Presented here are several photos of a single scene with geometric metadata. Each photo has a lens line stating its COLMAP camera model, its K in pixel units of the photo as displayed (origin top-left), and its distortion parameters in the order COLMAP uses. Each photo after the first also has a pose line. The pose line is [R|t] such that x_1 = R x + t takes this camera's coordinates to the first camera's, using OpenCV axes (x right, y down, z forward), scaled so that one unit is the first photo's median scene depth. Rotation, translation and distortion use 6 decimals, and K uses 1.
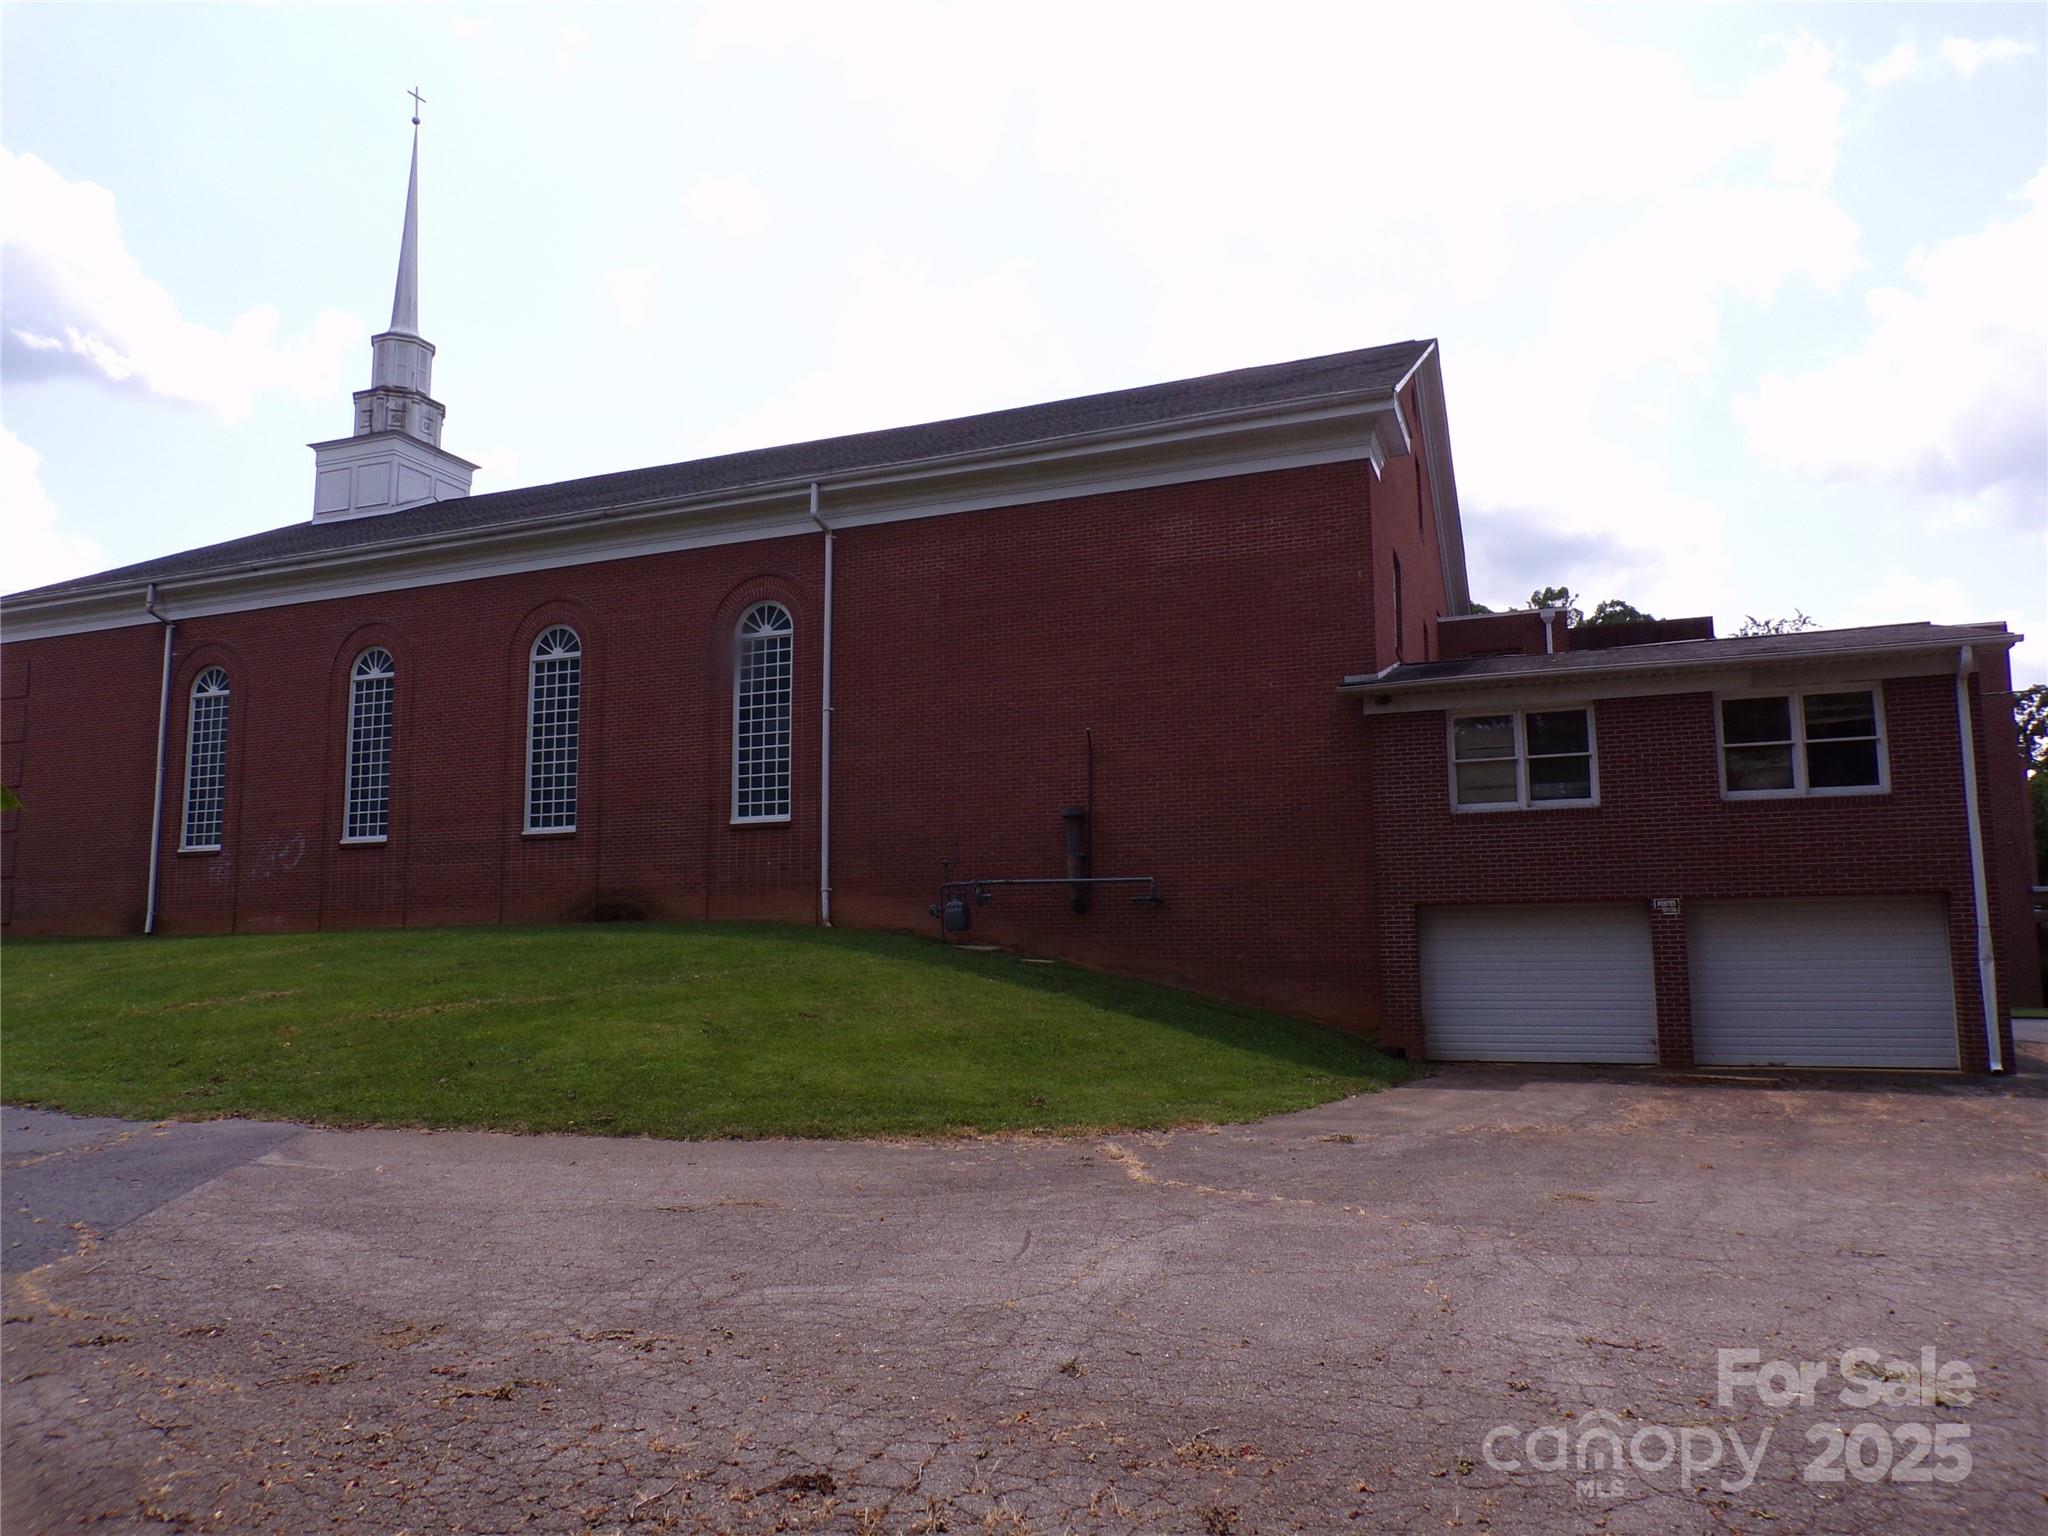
lens RADIAL K [[1470.5, 0, 1026.1], [0, 1470.5, 779.5], [0, 0, 1]] dist [0.037324, 0.000525]
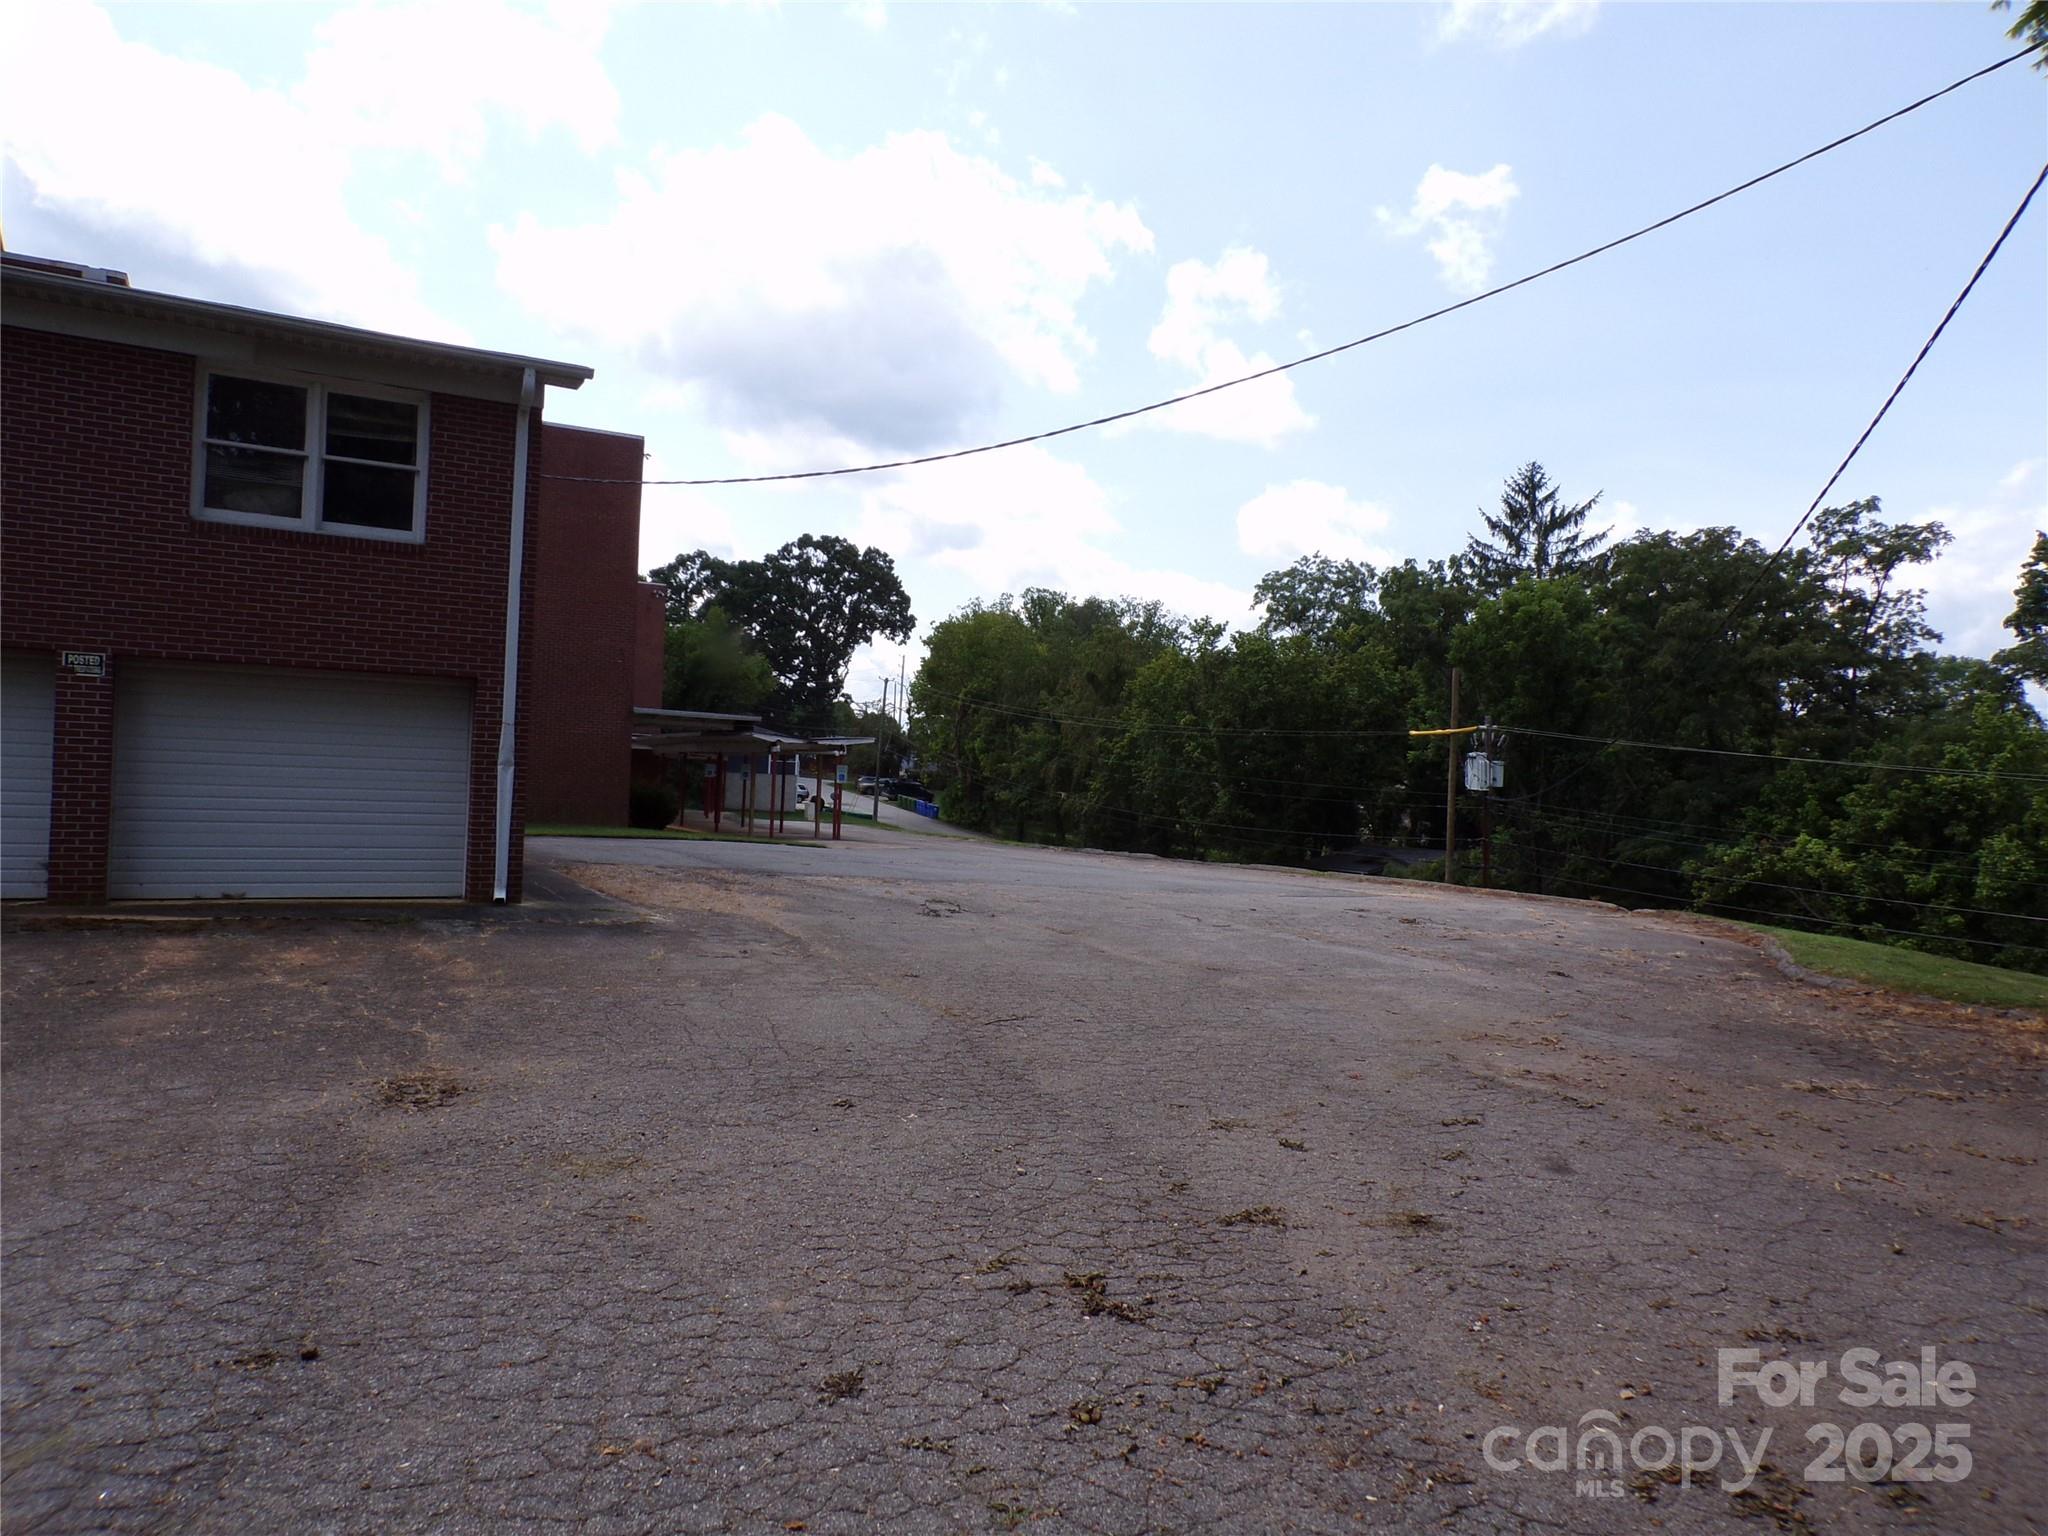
lens RADIAL K [[1470.5, 0, 1024.5], [0, 1470.5, 770.5], [0, 0, 1]] dist [0.037324, 0.000525]
pose [[0.680808, 0.051229, 0.730668, 0.236319], [-0.136044, 0.989038, 0.057417, 0.037683], [-0.719717, -0.138493, 0.680314, 0.241231]]
